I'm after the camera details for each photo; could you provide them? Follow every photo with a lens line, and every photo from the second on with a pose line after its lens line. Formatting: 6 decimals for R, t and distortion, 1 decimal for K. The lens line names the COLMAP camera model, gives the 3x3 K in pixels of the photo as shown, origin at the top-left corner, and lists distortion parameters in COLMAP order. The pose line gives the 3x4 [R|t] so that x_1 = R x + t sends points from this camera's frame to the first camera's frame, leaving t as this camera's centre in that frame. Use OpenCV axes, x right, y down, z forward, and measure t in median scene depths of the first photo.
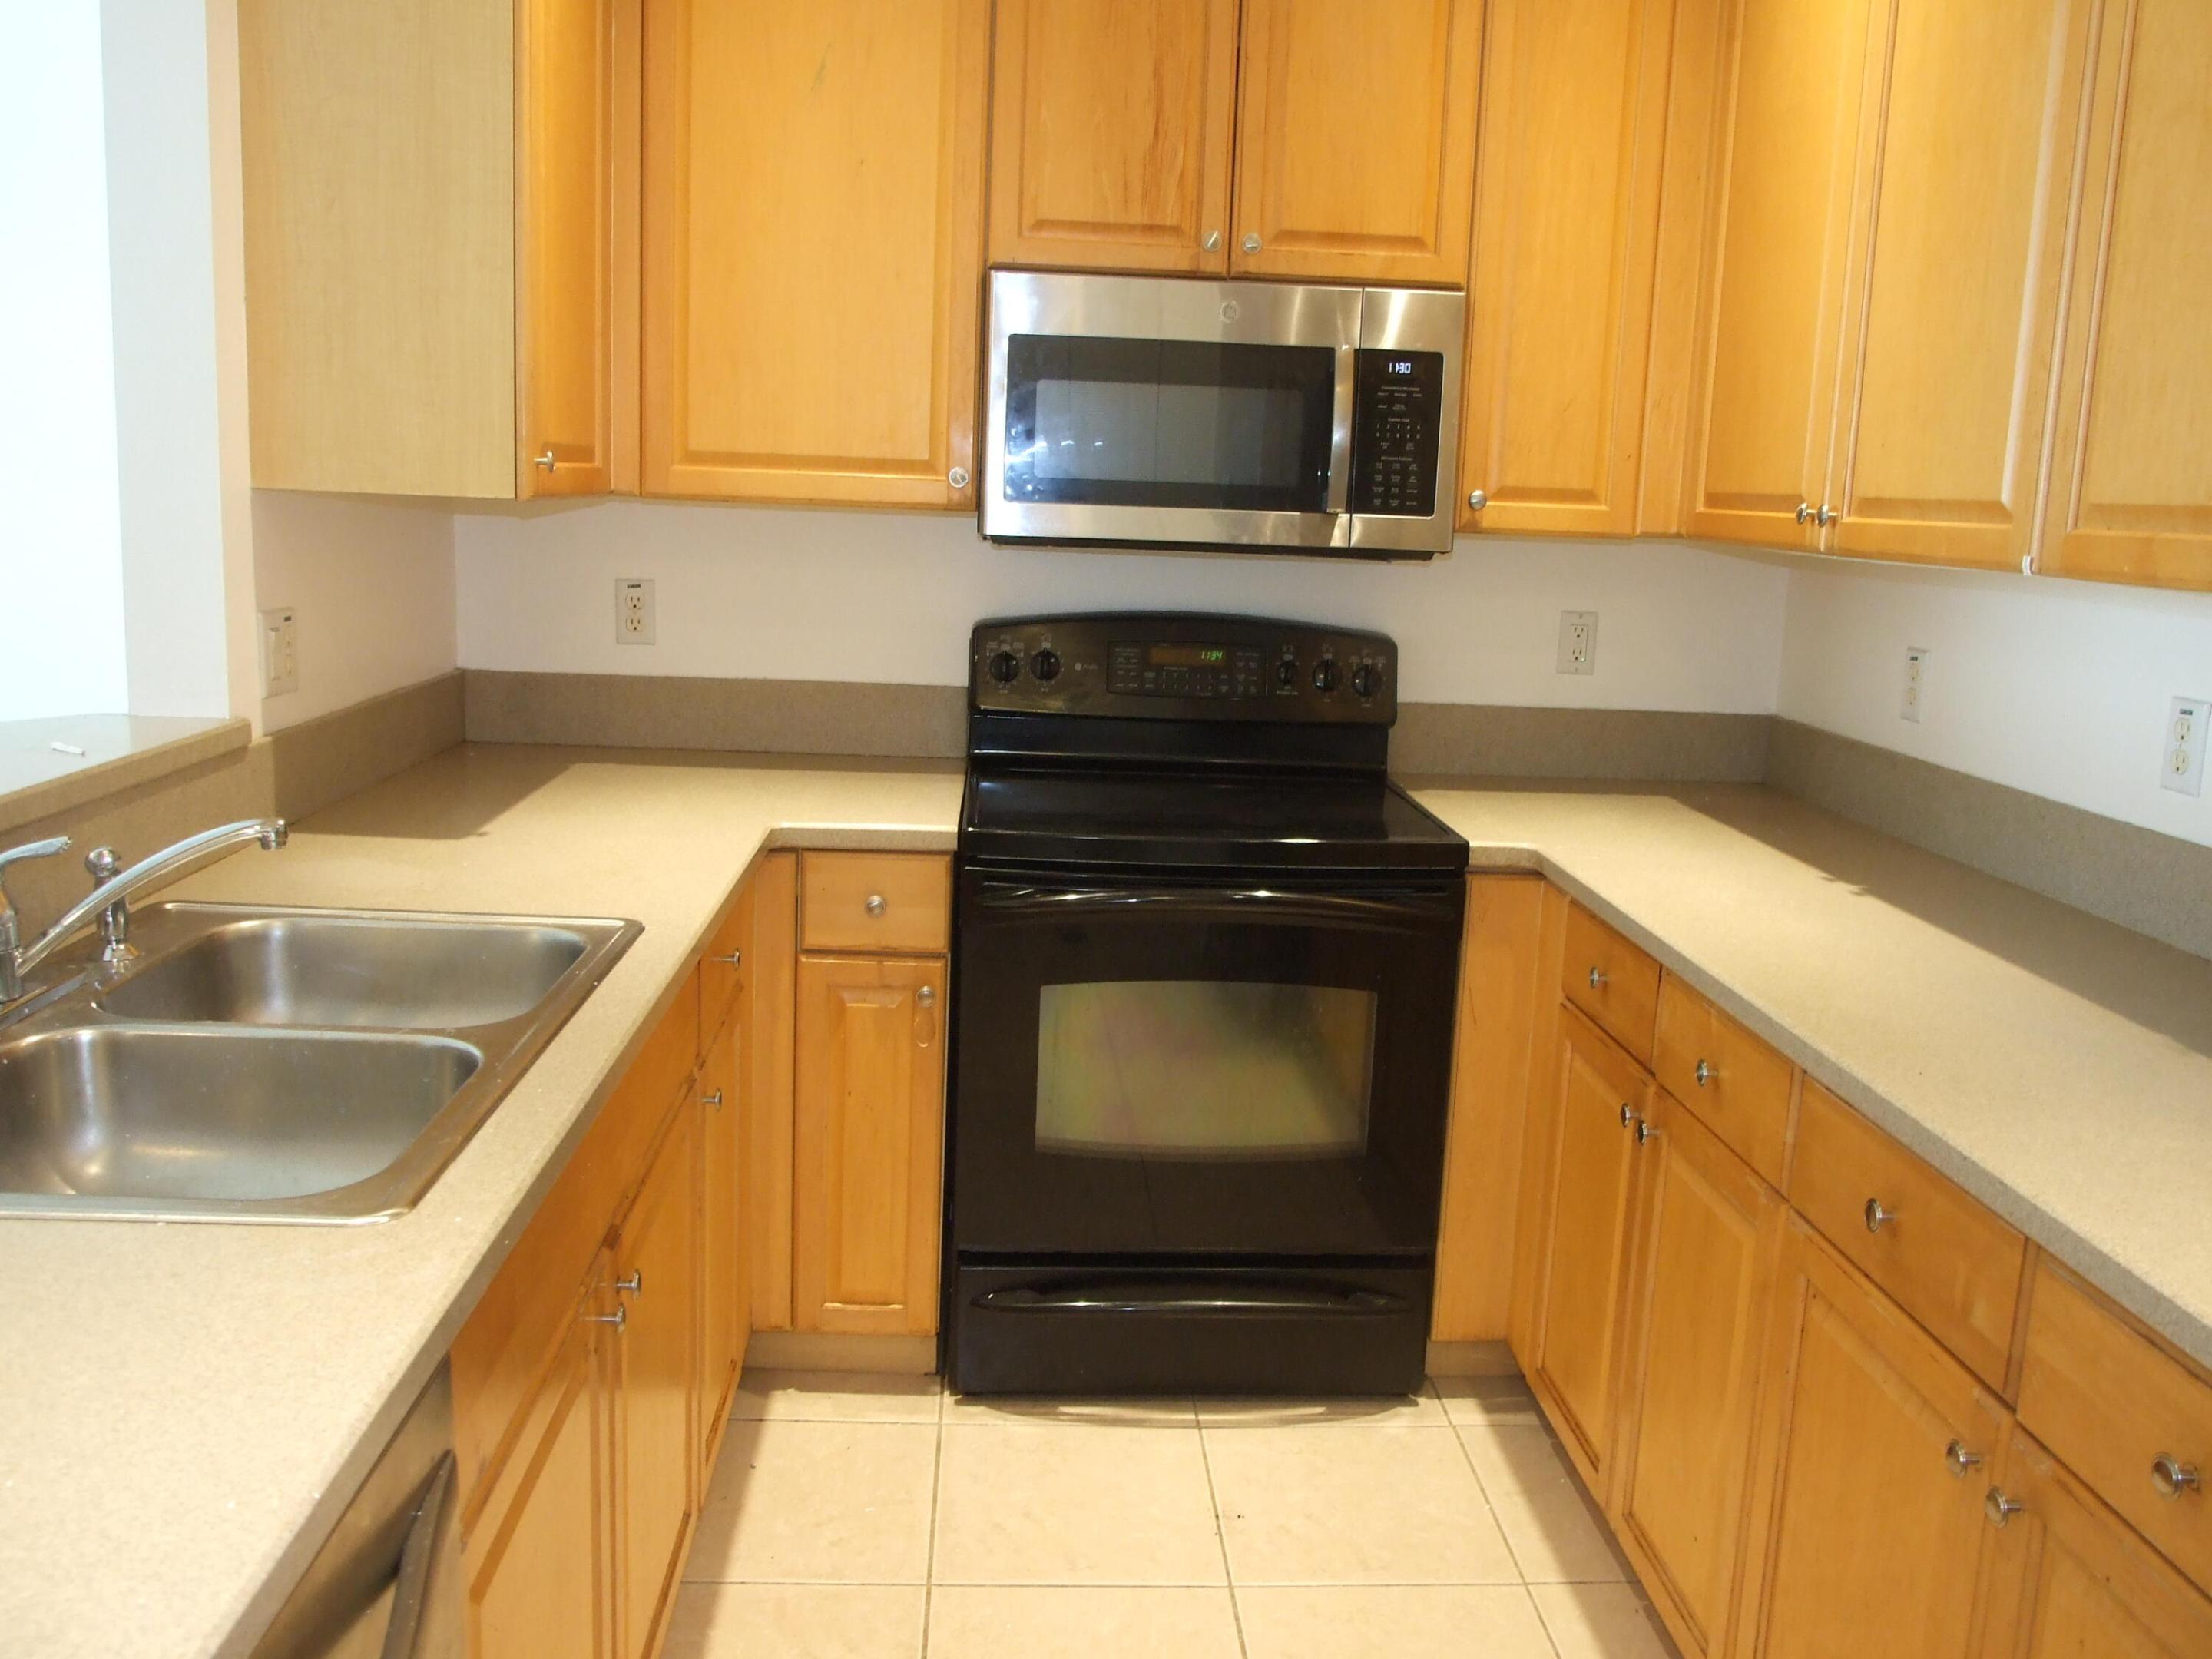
lens RADIAL K [[1776.2, 0, 1107.4], [0, 1776.2, 779.5], [0, 0, 1]] dist [-0.066603, 0.078318]
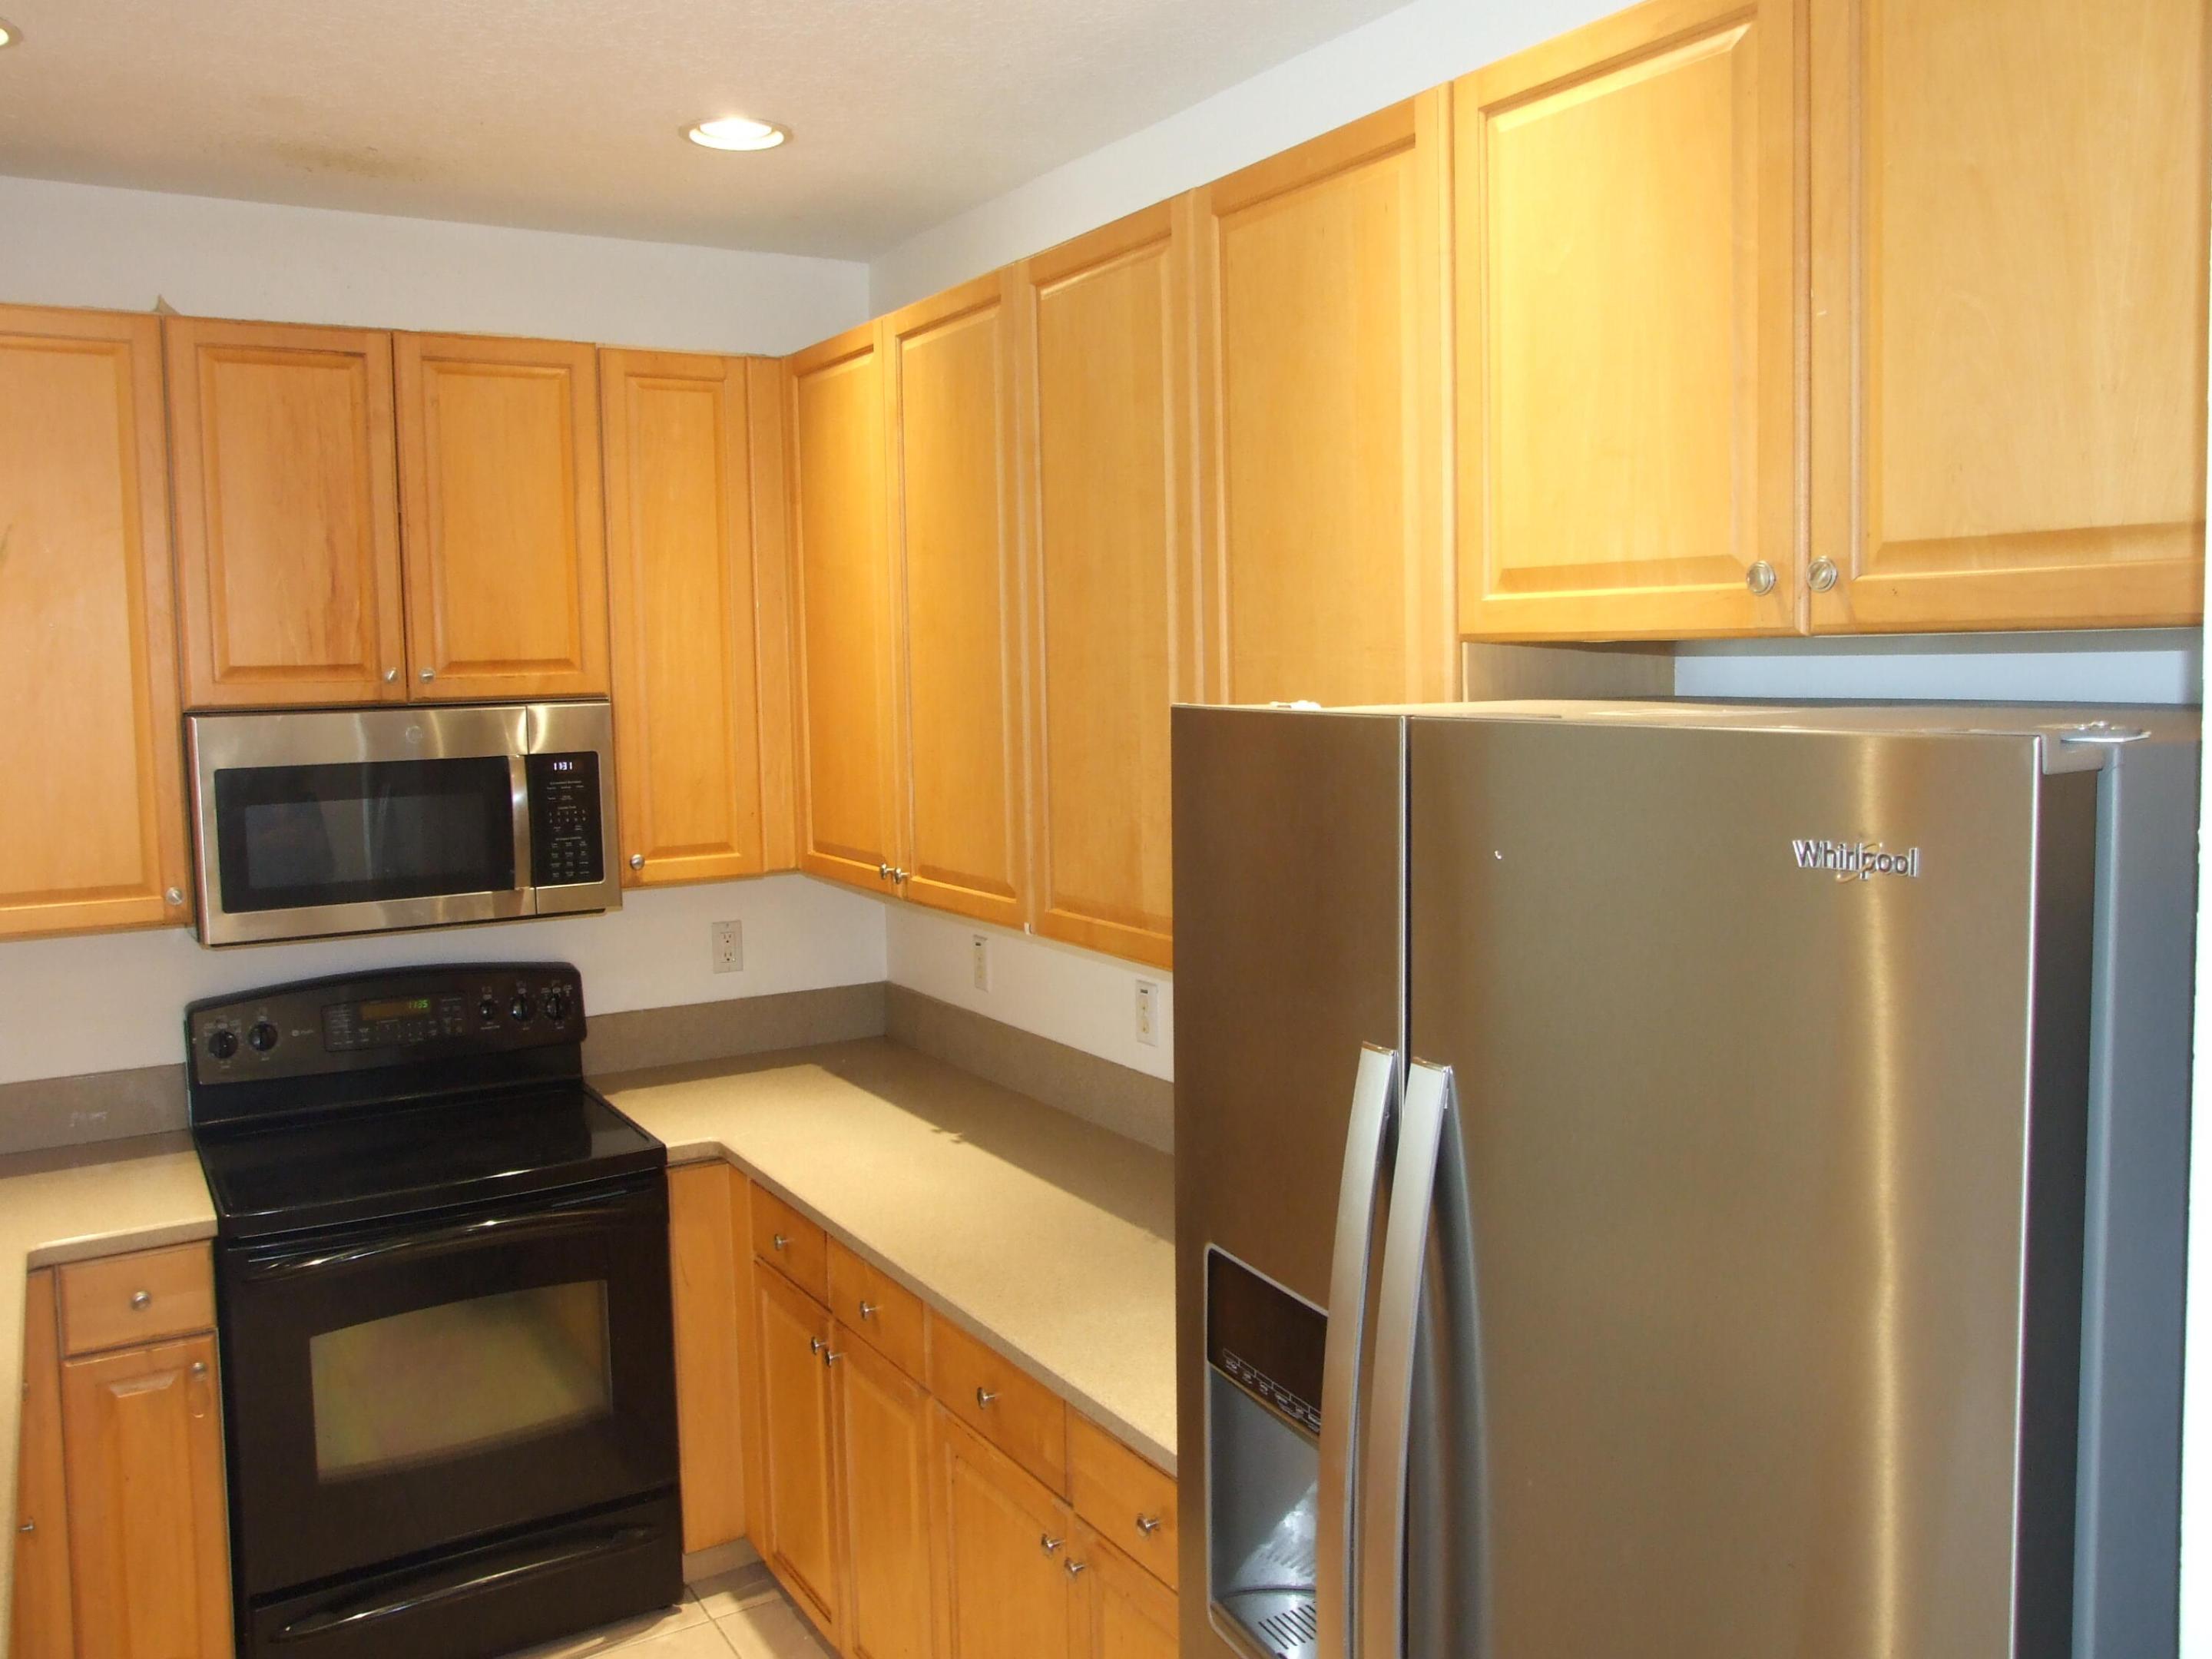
lens RADIAL K [[1776.2, 0, 1107.4], [0, 1776.2, 779.5], [0, 0, 1]] dist [-0.066603, 0.078318]
pose [[0.881658, -0.091562, 0.462920, -0.071609], [0.132237, 0.989629, -0.056112, -0.104690], [-0.452982, 0.110686, 0.884622, -0.263364]]
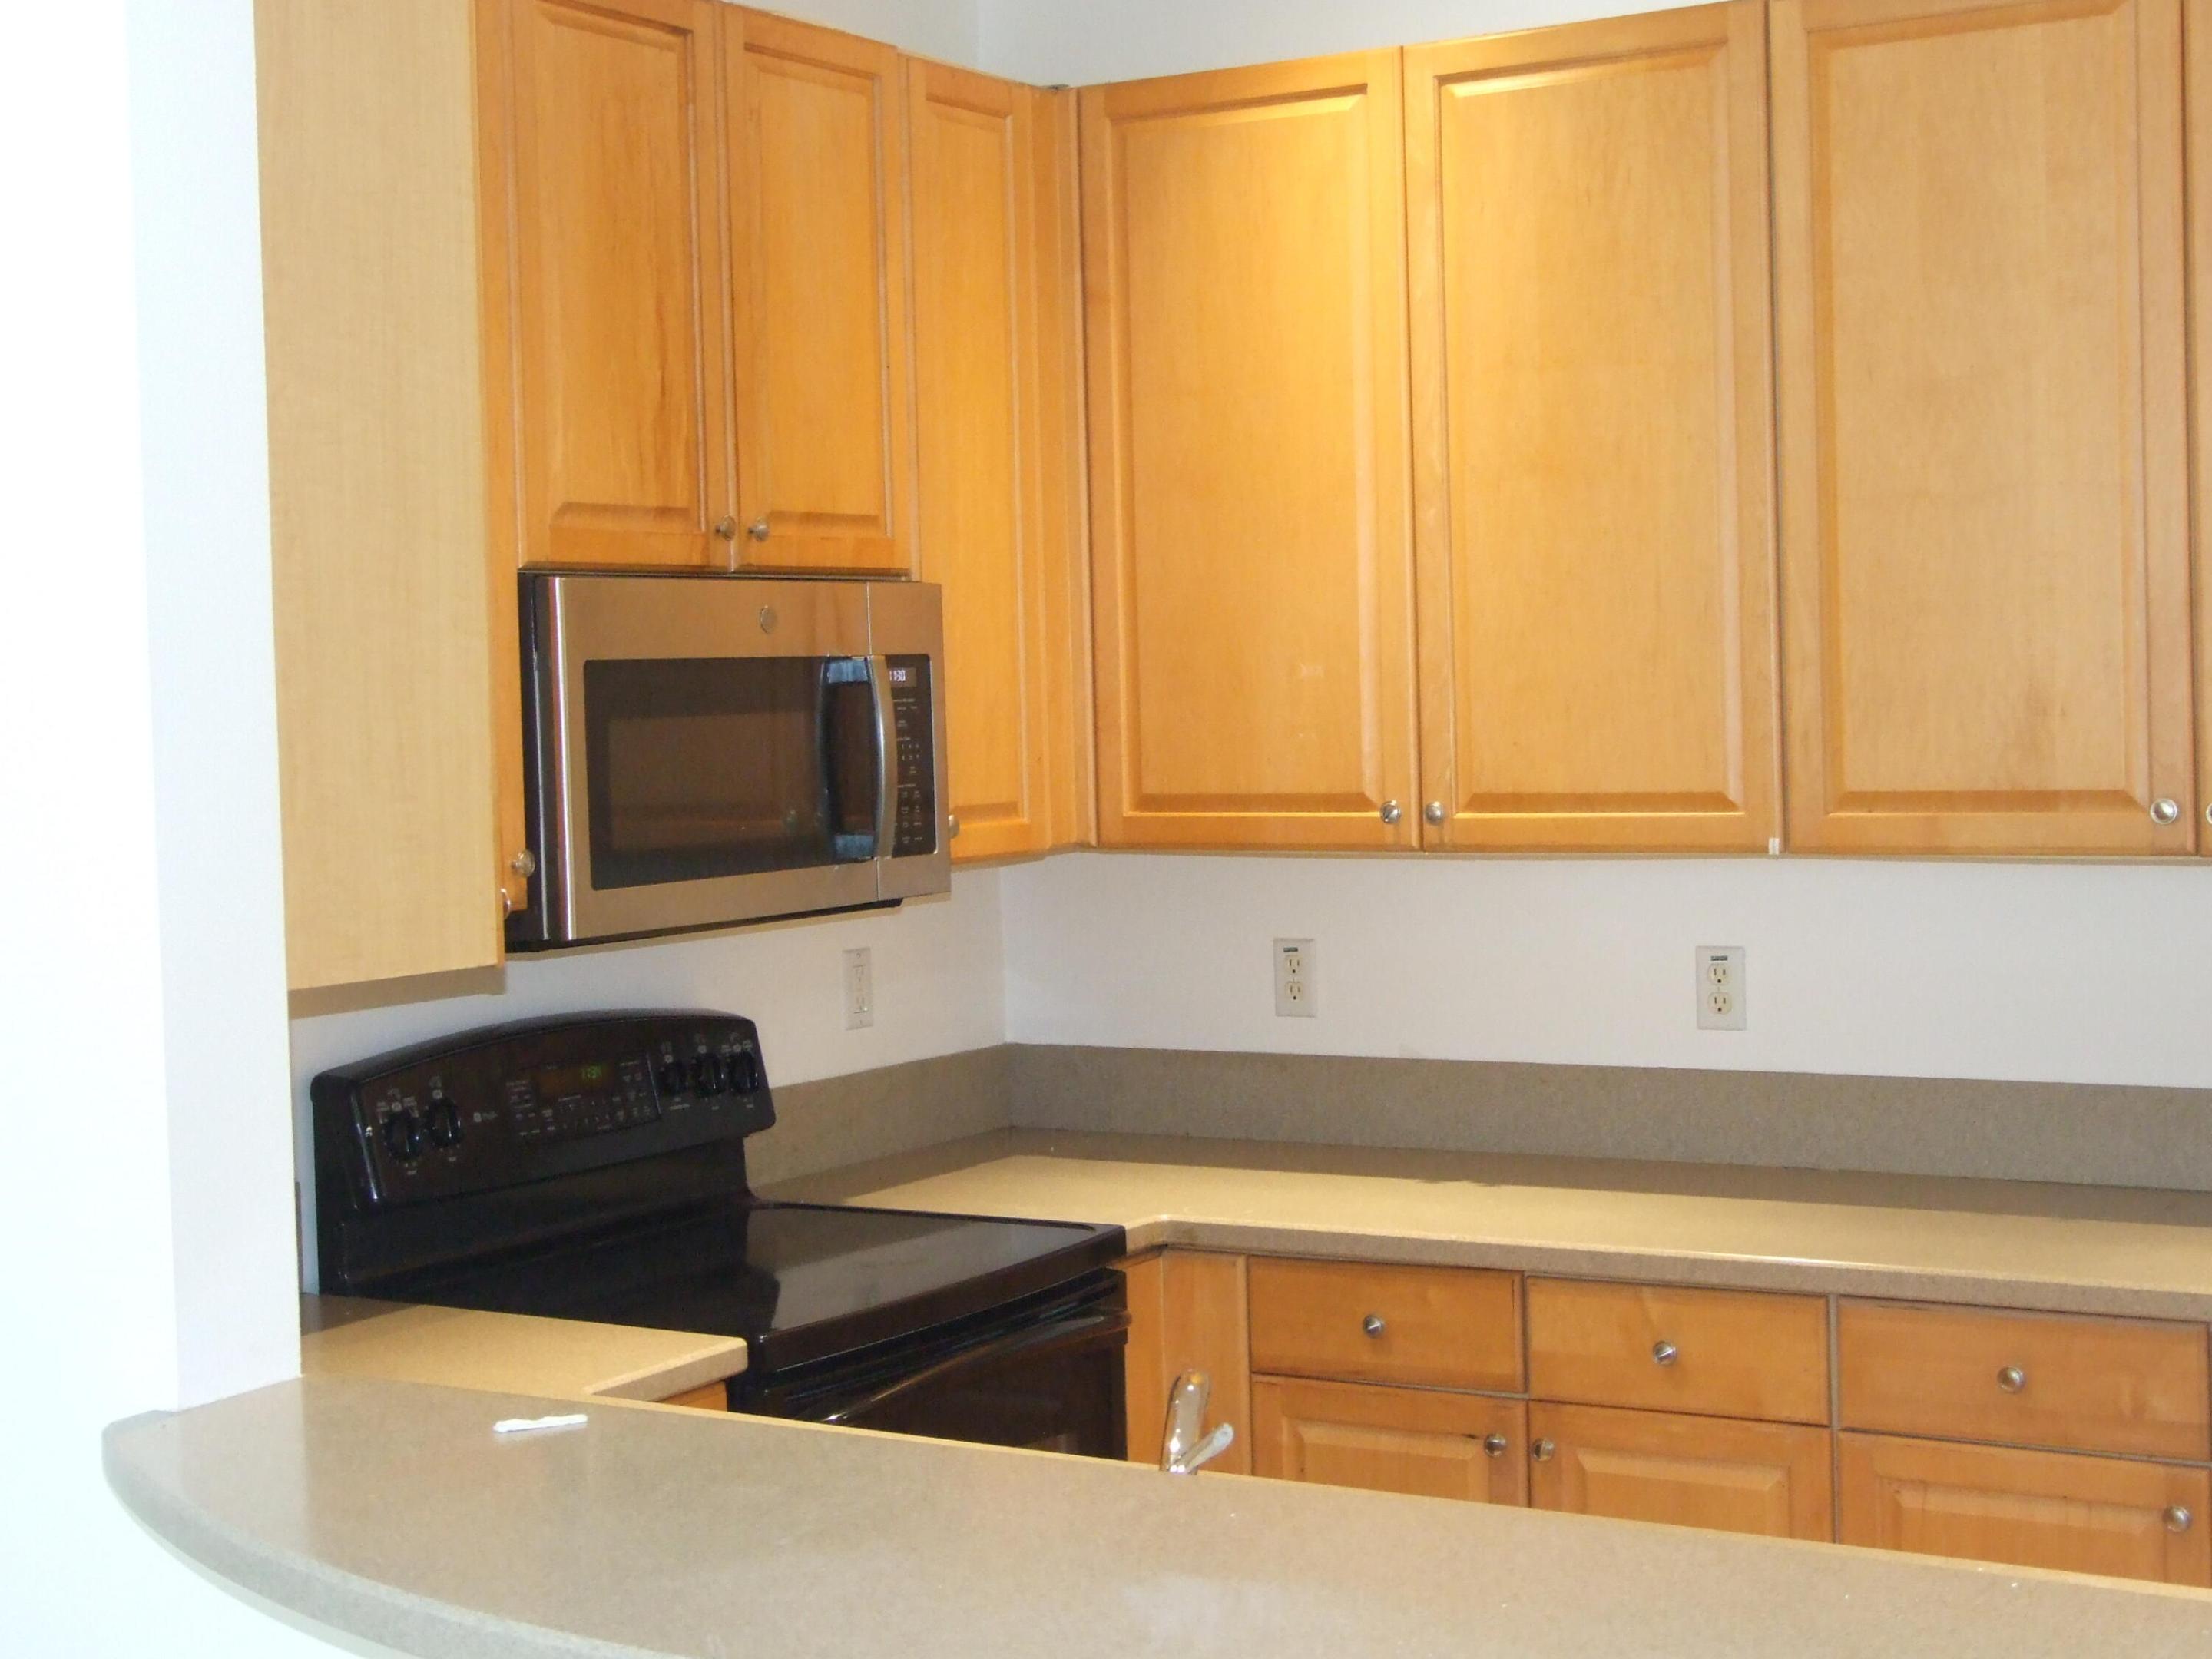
lens RADIAL K [[3220.4, 0, 1007.2], [0, 3220.4, 819.3], [0, 0, 1]] dist [-0.030218, -0.016574]
pose [[0.577109, -0.088280, 0.811881, -1.019701], [0.184926, 0.982444, -0.024625, -0.123115], [-0.795454, 0.164349, 0.583303, 0.105348]]
